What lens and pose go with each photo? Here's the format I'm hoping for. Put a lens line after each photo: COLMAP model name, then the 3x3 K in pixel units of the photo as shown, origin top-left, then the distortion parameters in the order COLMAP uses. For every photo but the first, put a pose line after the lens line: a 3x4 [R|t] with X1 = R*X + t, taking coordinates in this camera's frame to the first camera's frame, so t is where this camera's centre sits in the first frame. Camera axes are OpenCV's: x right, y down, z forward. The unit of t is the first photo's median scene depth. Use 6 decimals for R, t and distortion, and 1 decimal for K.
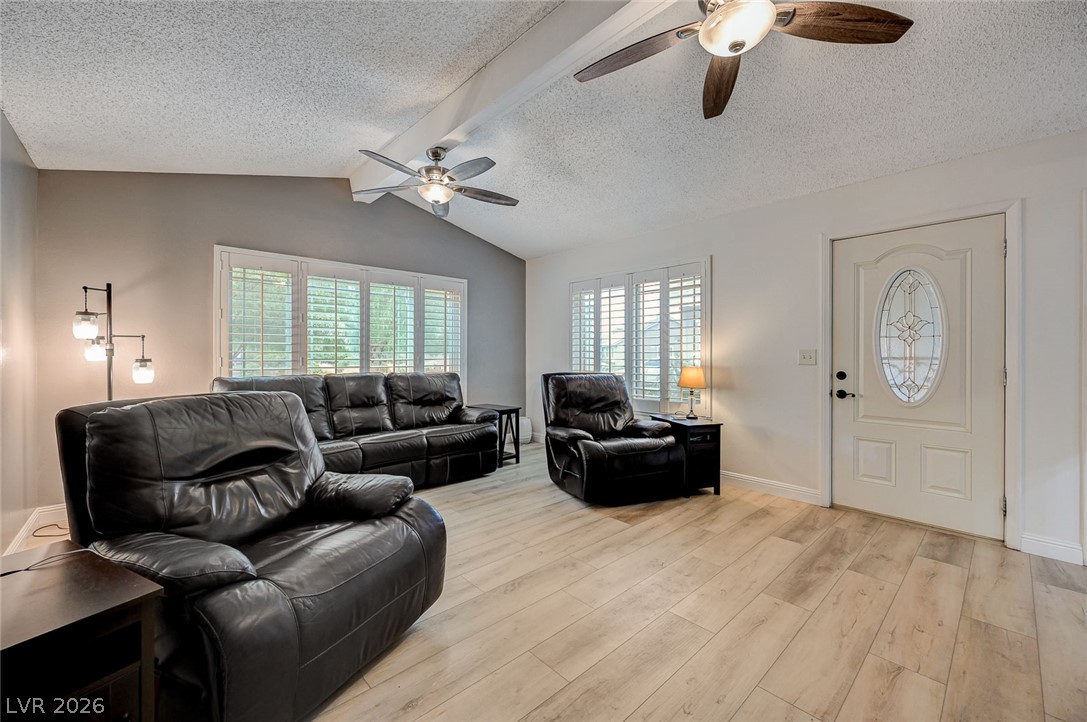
lens RADIAL K [[435.1, 0, 538.9], [0, 435.1, 355.8], [0, 0, 1]] dist [0.000686, -0.000001]
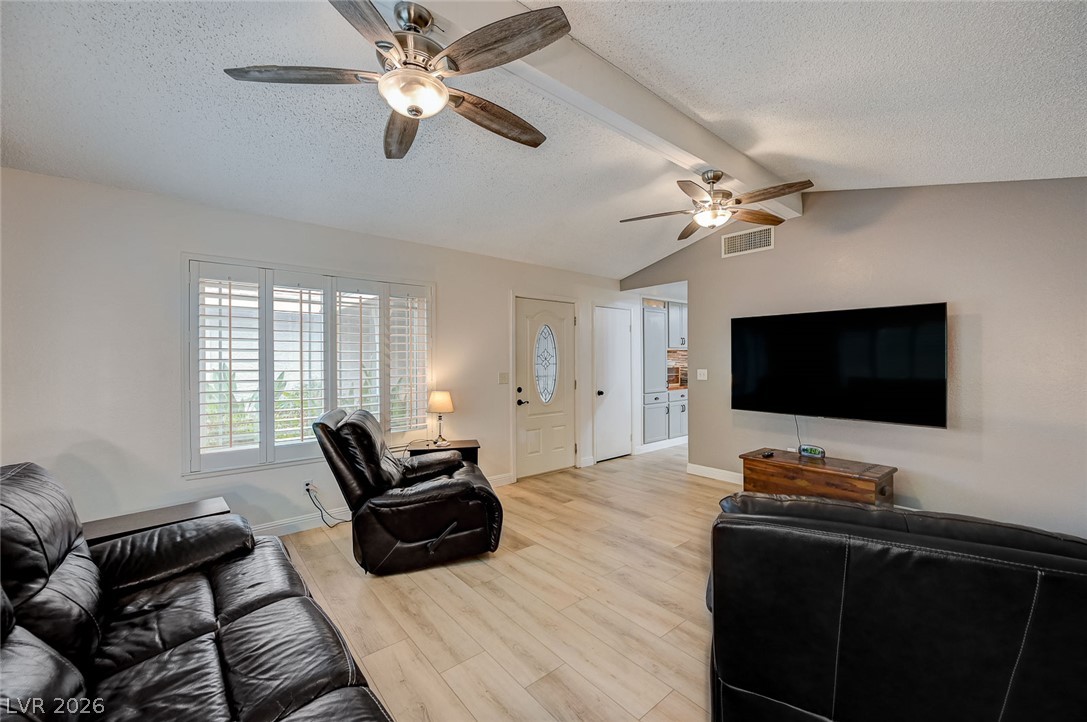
lens RADIAL K [[435.1, 0, 551.7], [0, 435.1, 357.9], [0, 0, 1]] dist [0.000686, -0.000001]
pose [[0.027895, 0.005535, 0.999596, -0.797153], [0.011037, 0.999922, -0.005844, -0.054232], [-0.999550, 0.011196, 0.027832, 0.873606]]
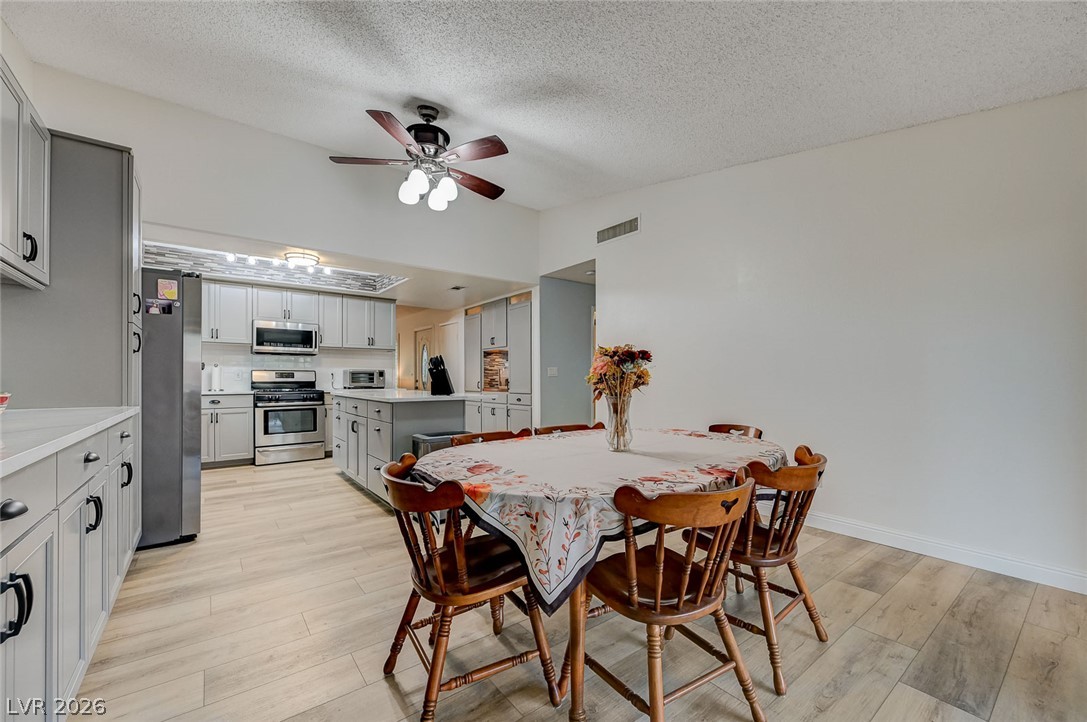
lens RADIAL K [[435.1, 0, 560.3], [0, 435.1, 377.6], [0, 0, 1]] dist [0.000686, -0.000001]
pose [[0.998732, -0.002914, -0.050252, 1.801198], [0.002548, 0.999970, -0.007350, 0.049836], [0.050271, 0.007213, 0.998710, -1.804163]]
